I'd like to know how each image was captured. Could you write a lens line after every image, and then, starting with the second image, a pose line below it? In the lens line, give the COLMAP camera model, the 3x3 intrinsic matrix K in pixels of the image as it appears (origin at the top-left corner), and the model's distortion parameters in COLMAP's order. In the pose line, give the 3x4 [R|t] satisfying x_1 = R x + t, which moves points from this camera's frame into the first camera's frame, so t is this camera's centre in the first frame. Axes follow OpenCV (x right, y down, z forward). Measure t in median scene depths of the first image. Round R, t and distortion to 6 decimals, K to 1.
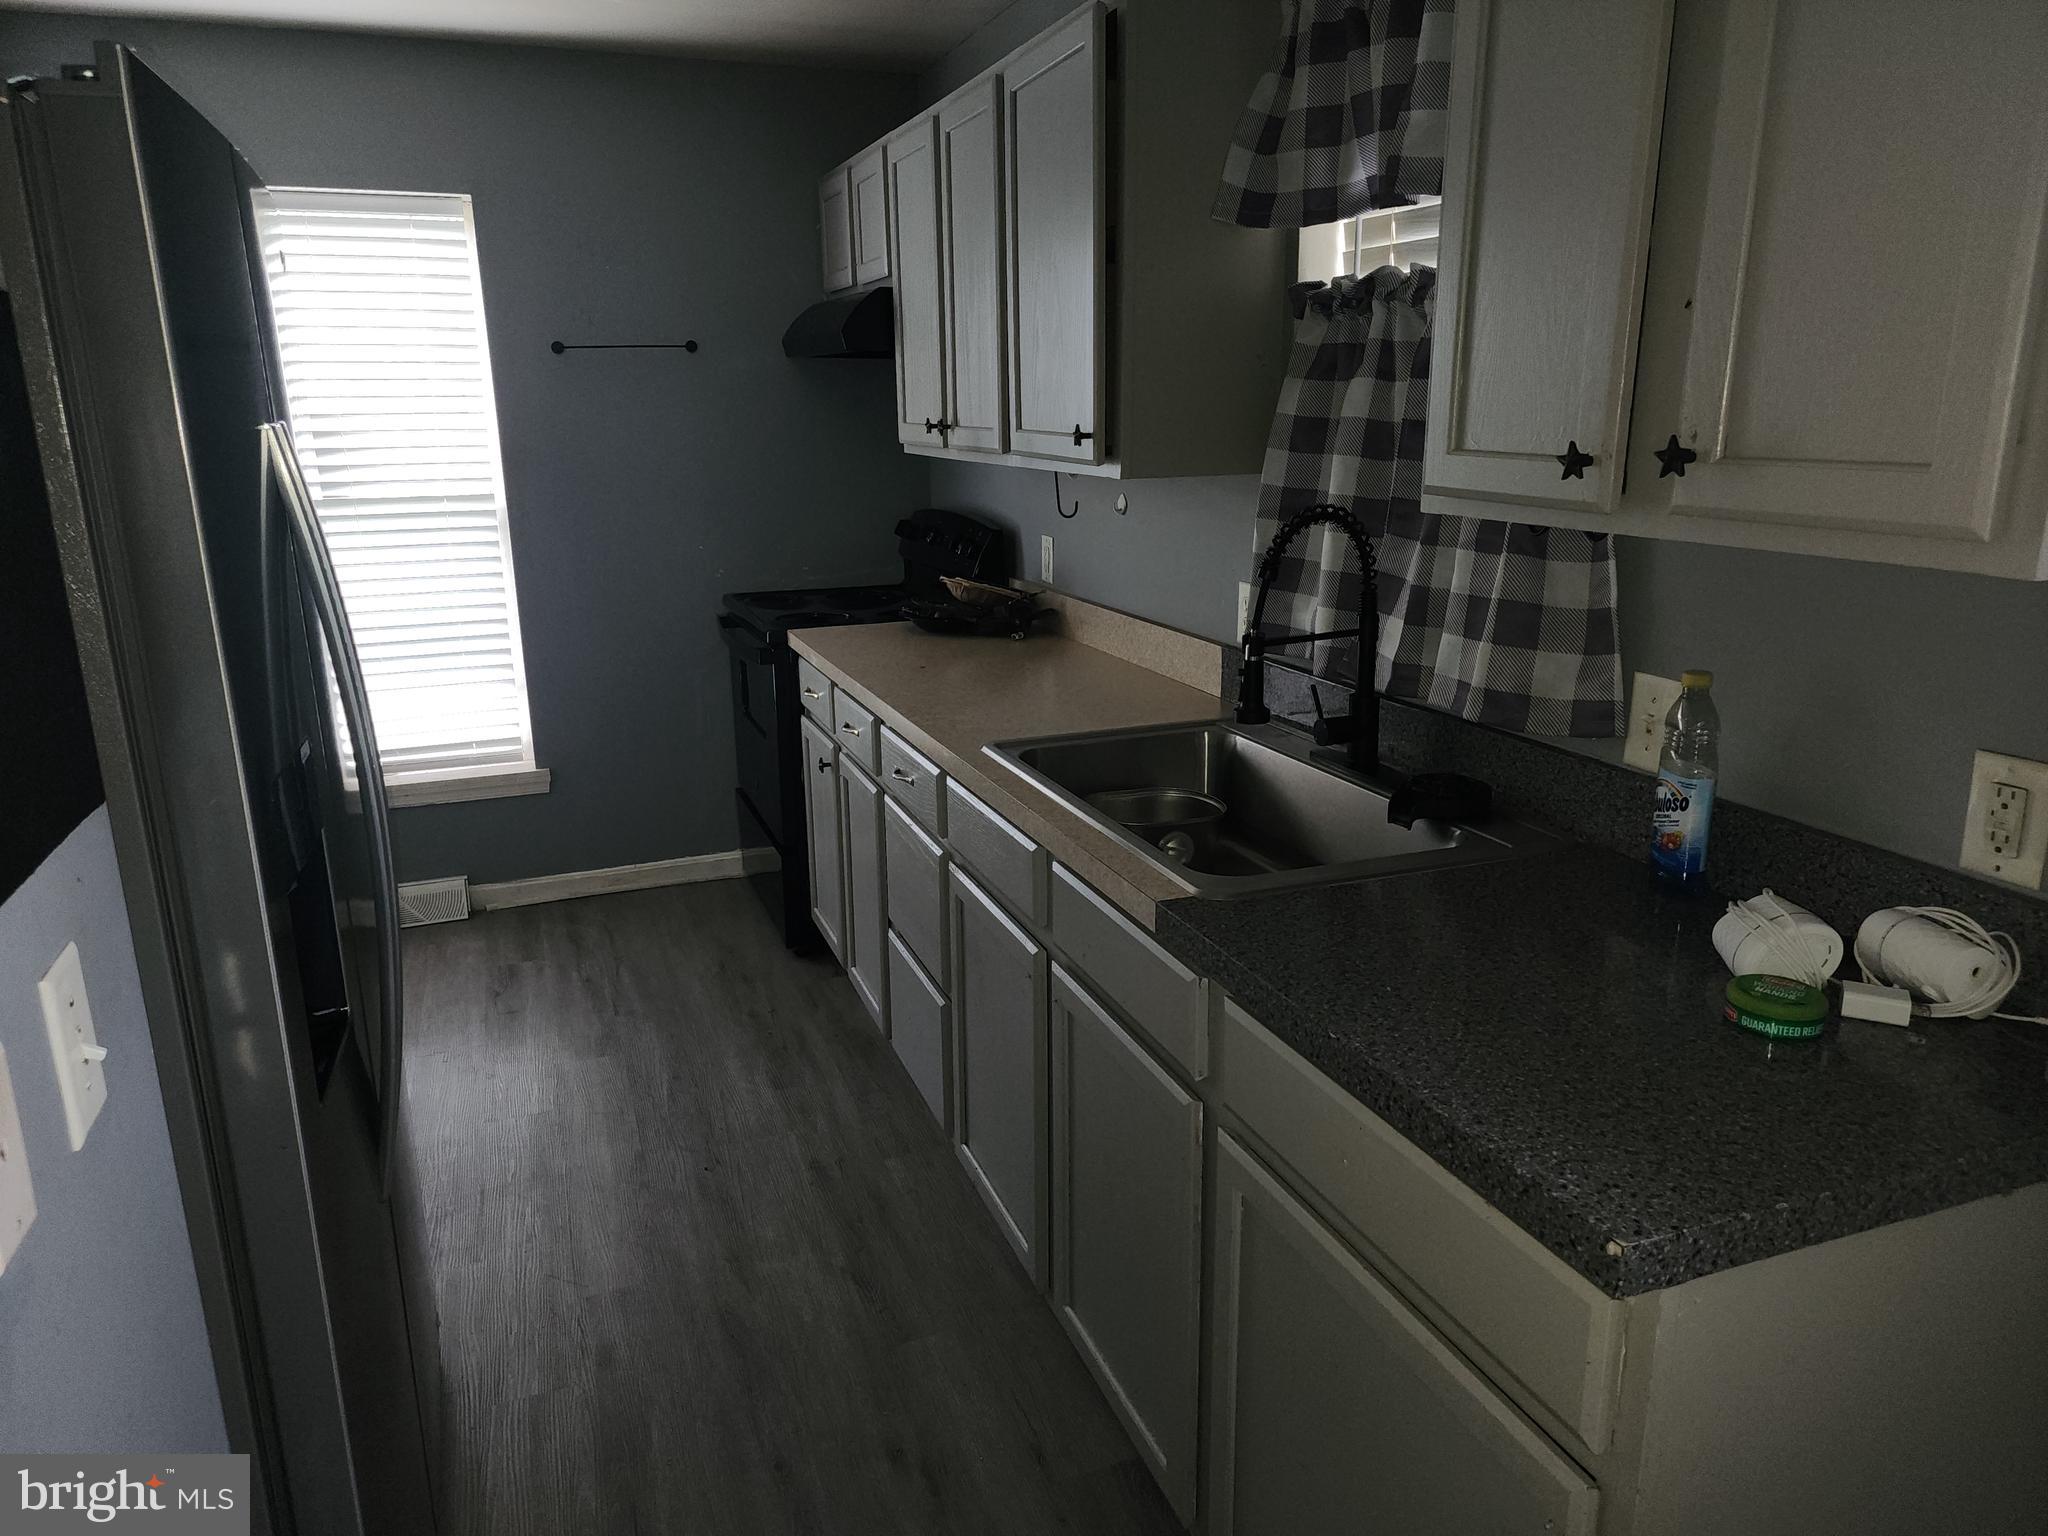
lens RADIAL K [[1362.3, 0, 1040.2], [0, 1362.3, 767.1], [0, 0, 1]] dist [0.083071, -0.080015]
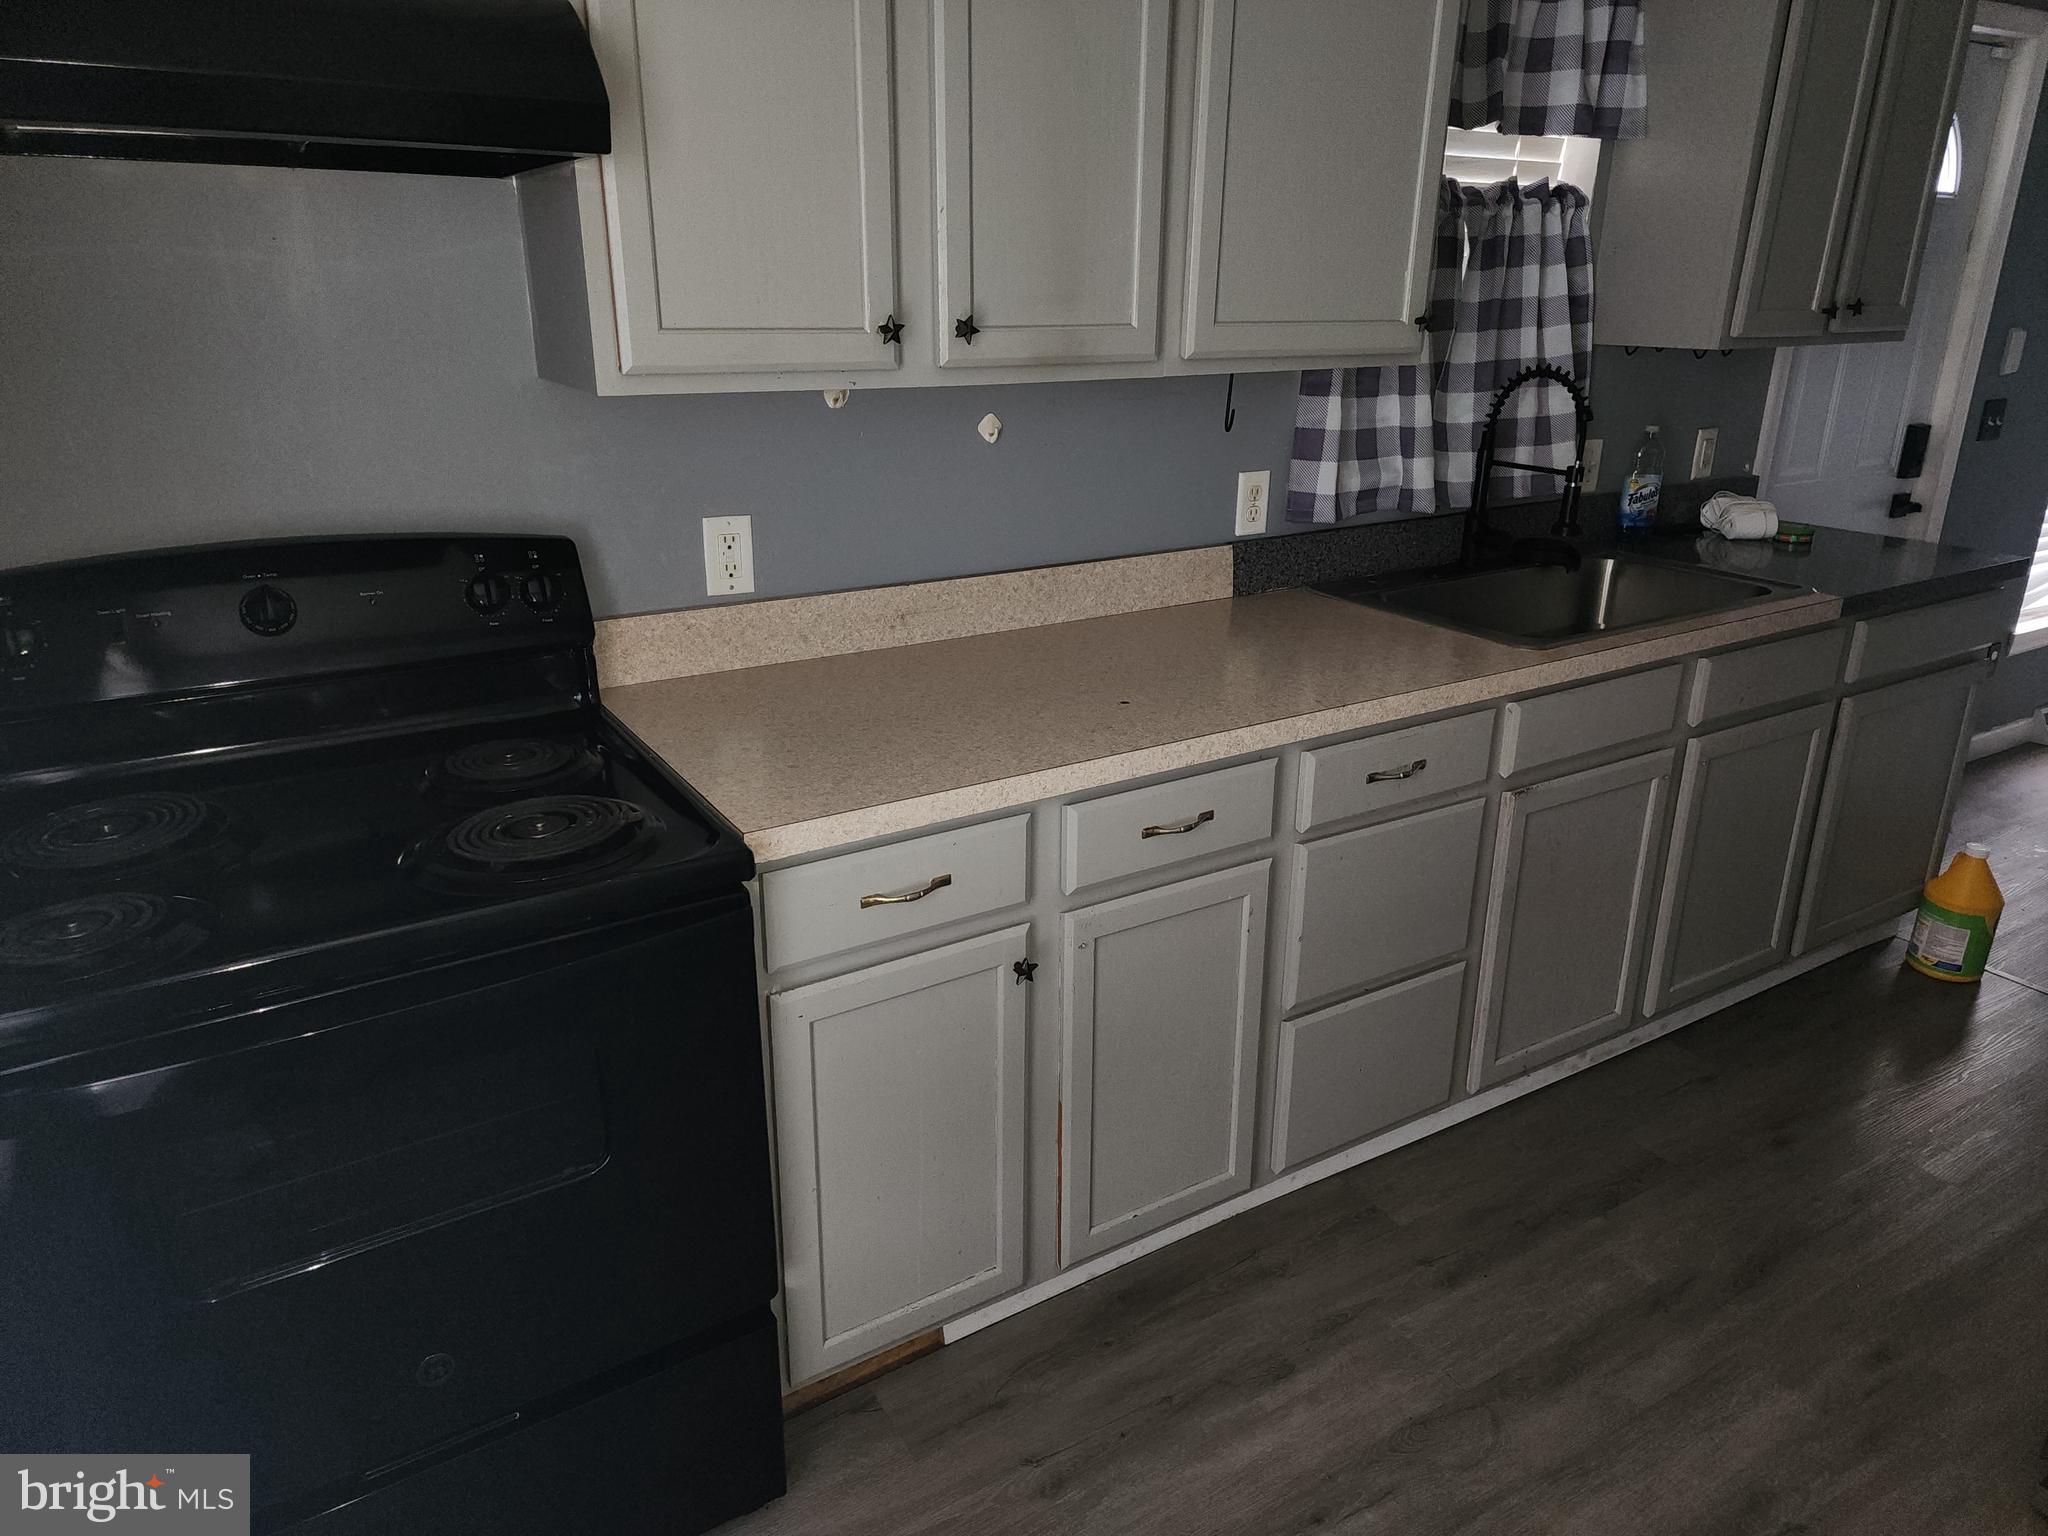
lens RADIAL K [[1362.3, 0, 1040.2], [0, 1362.3, 767.1], [0, 0, 1]] dist [0.083071, -0.080015]
pose [[-0.191660, -0.332064, 0.923580, -0.590029], [0.246467, 0.894586, 0.372786, -0.255763], [-0.950011, 0.299080, -0.089614, 0.947384]]
